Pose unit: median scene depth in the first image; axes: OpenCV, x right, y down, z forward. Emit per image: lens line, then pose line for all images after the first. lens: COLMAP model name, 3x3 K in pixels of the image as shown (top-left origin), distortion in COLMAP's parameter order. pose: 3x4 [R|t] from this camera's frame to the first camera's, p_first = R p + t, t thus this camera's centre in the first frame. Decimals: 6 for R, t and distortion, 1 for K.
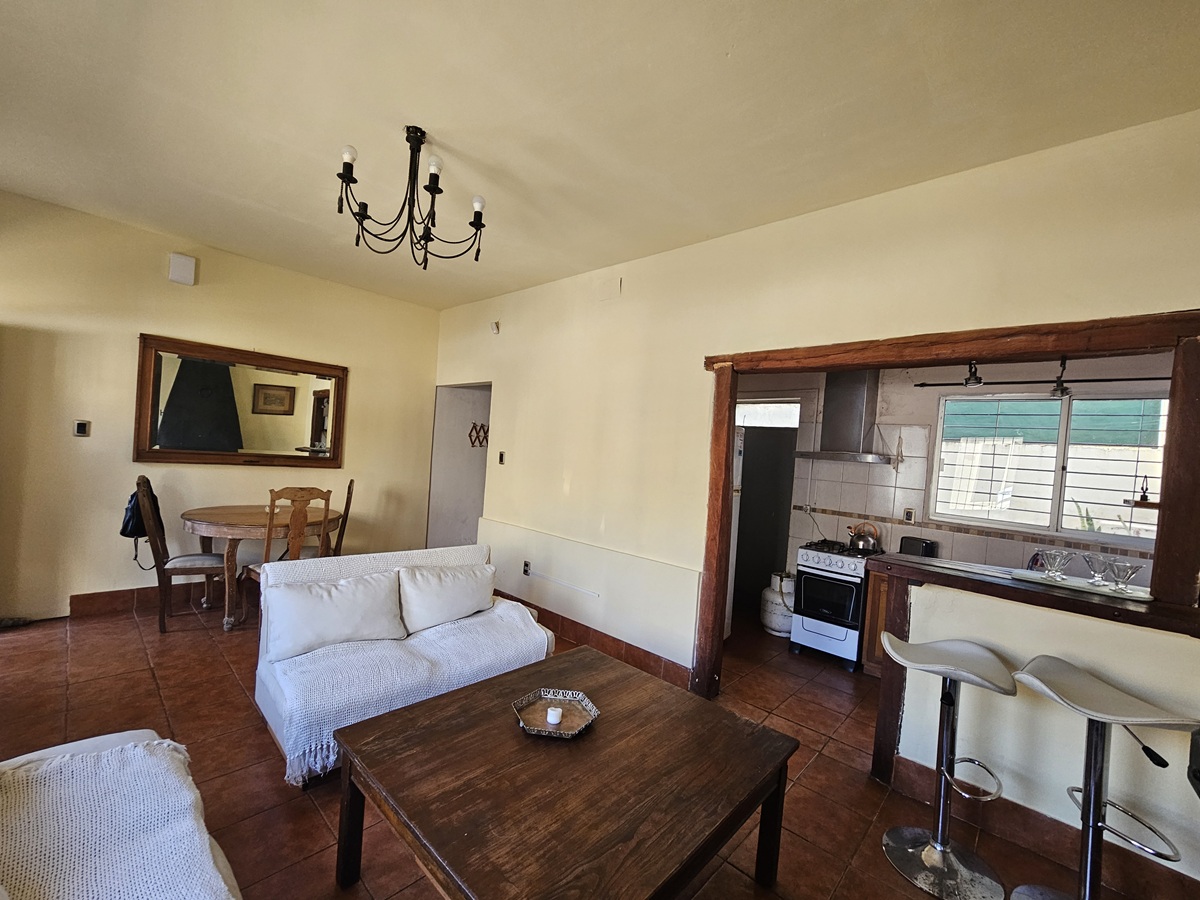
lens RADIAL K [[504.4, 0, 599.5], [0, 504.4, 456.1], [0, 0, 1]] dist [0.000415, 0.000236]
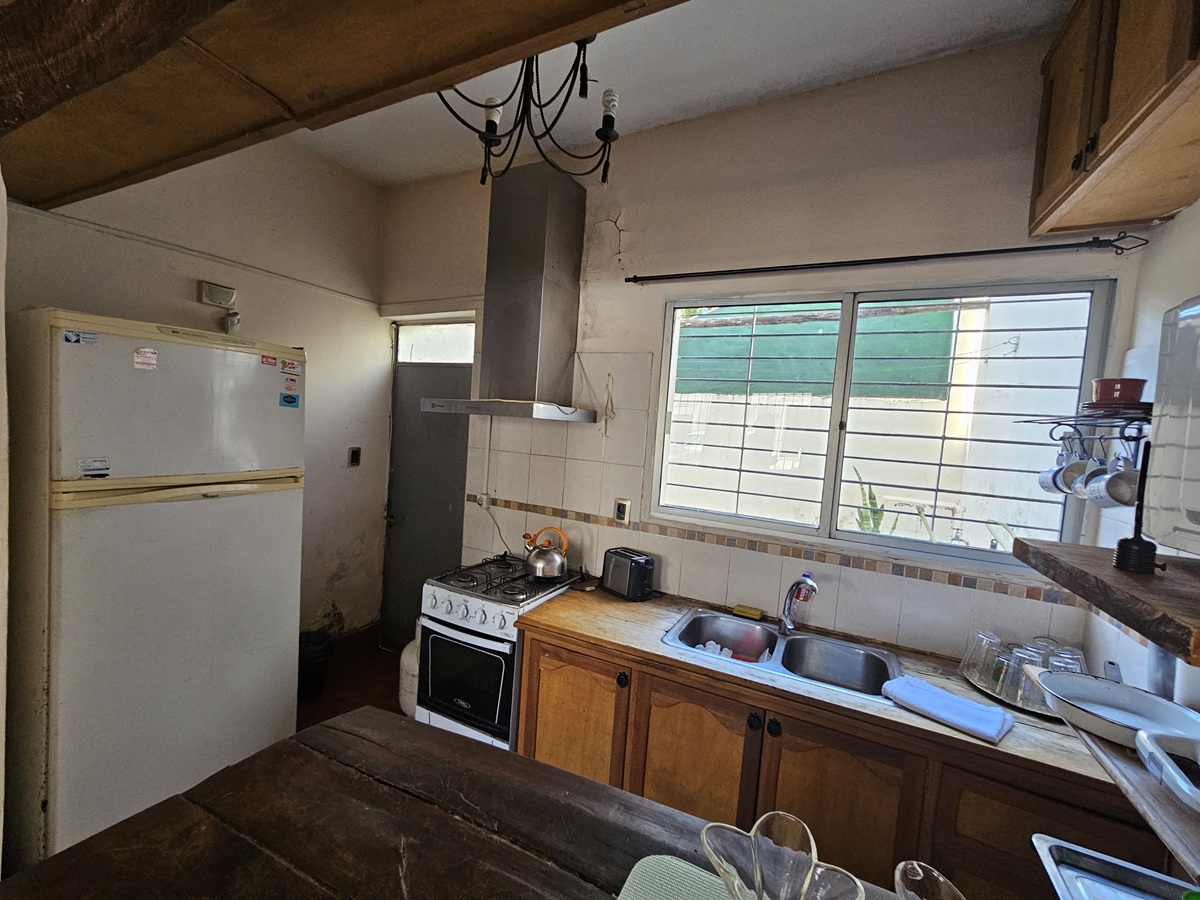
lens RADIAL K [[492.1, 0, 600.0], [0, 492.1, 450.0], [0, 0, 1]] dist [-0.001663, 0.000050]
pose [[0.960691, -0.019169, 0.276959, 0.436764], [0.004485, 0.998555, 0.053557, 0.017654], [-0.277585, -0.050210, 0.959388, 0.470137]]
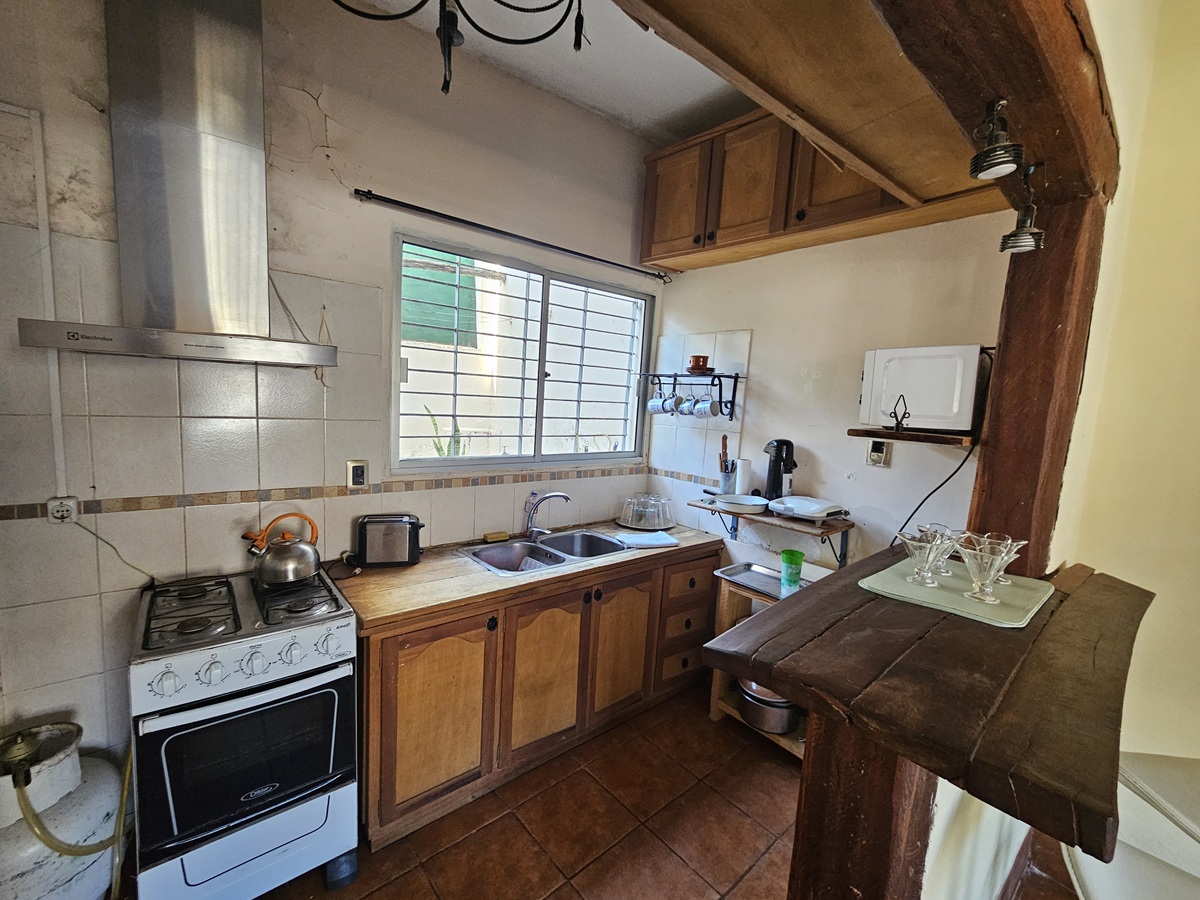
lens RADIAL K [[492.1, 0, 600.0], [0, 492.1, 450.0], [0, 0, 1]] dist [-0.001663, 0.000050]
pose [[0.144916, -0.169961, 0.974737, 0.183716], [-0.028145, 0.984030, 0.175766, 0.002997], [-0.989044, -0.052906, 0.137818, 0.705291]]
